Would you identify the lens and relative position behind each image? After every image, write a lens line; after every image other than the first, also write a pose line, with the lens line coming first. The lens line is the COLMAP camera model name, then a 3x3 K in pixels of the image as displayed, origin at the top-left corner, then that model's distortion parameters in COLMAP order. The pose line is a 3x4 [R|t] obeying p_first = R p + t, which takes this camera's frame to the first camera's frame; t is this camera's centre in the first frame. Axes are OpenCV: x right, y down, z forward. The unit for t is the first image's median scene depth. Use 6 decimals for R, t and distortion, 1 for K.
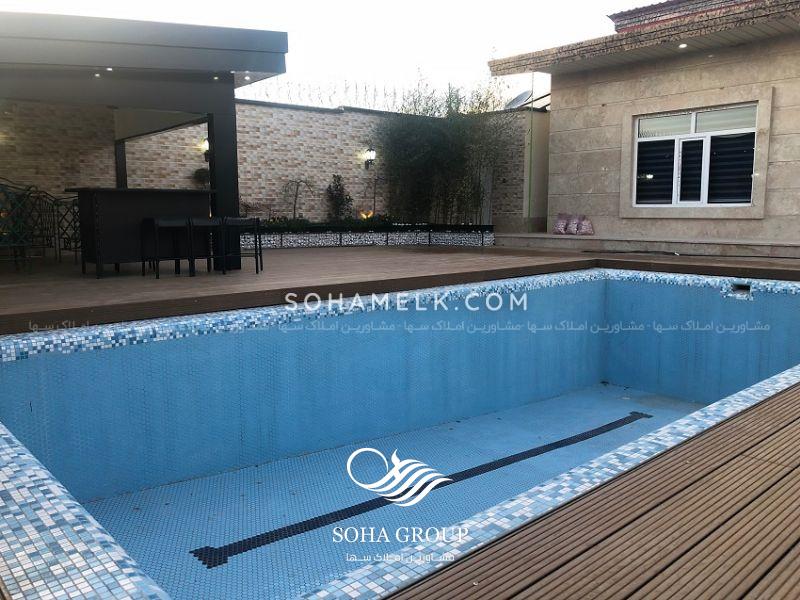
lens RADIAL K [[656.6, 0, 406.6], [0, 656.6, 298.0], [0, 0, 1]] dist [0.035509, -0.035515]
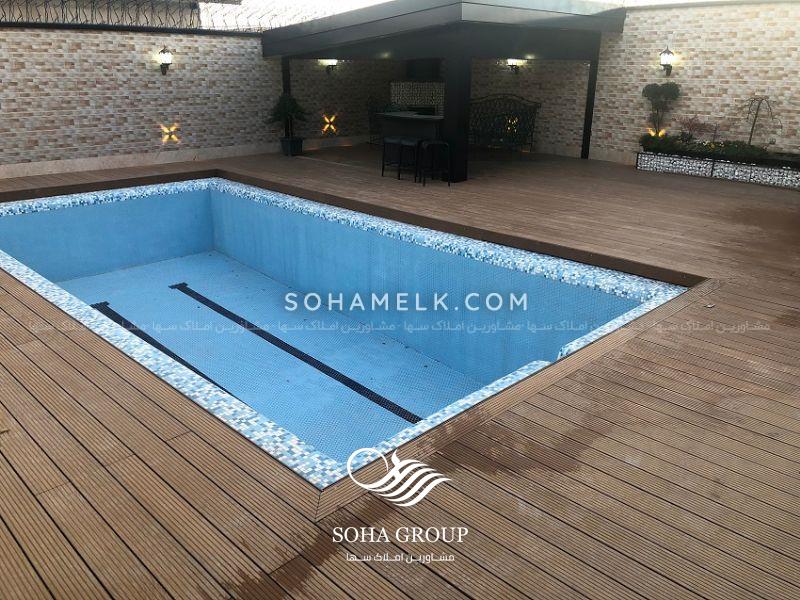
lens RADIAL K [[656.6, 0, 405.2], [0, 656.6, 294.5], [0, 0, 1]] dist [0.035509, -0.035515]
pose [[0.044326, 0.336421, -0.940668, 0.669313], [-0.140381, 0.934348, 0.327546, -0.160437], [0.989105, 0.117534, 0.088643, 0.533764]]
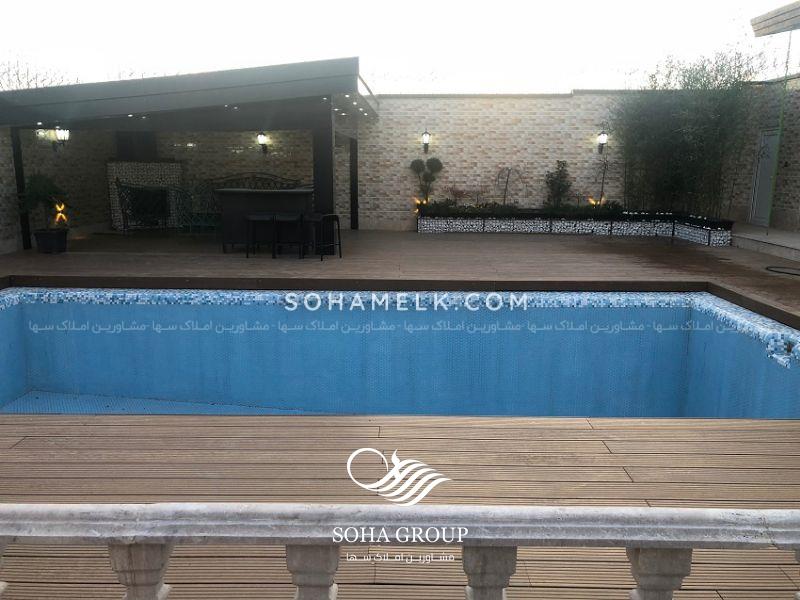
lens RADIAL K [[656.6, 0, 403.2], [0, 656.6, 300.8], [0, 0, 1]] dist [0.035509, -0.035515]
pose [[0.733392, 0.145408, -0.664073, 0.440106], [-0.098060, 0.989268, 0.108319, -0.068270], [0.672697, -0.014321, 0.739780, 0.115442]]
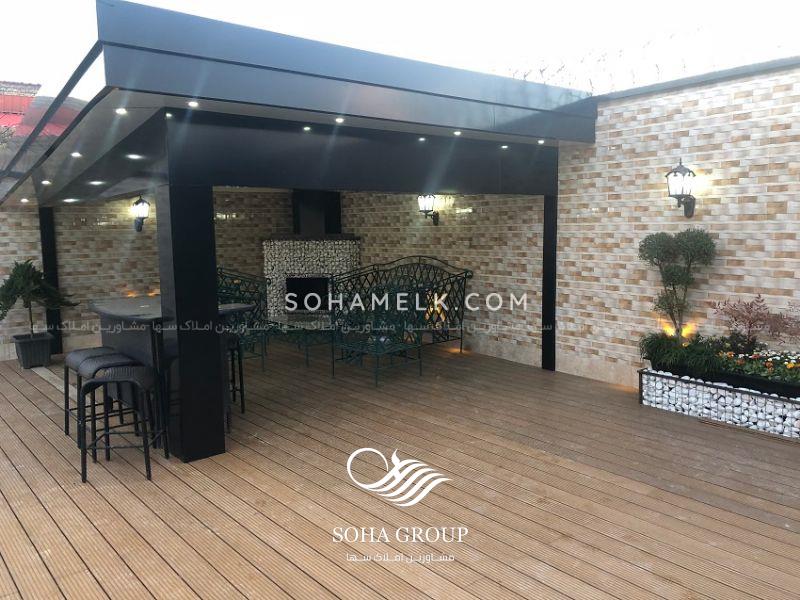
lens RADIAL K [[656.6, 0, 402.3], [0, 656.6, 292.1], [0, 0, 1]] dist [0.035509, -0.035515]
pose [[-0.046717, 0.108895, -0.992955, 0.175877], [-0.115635, 0.986768, 0.113657, -0.173067], [0.992193, 0.120130, -0.033507, 0.770137]]
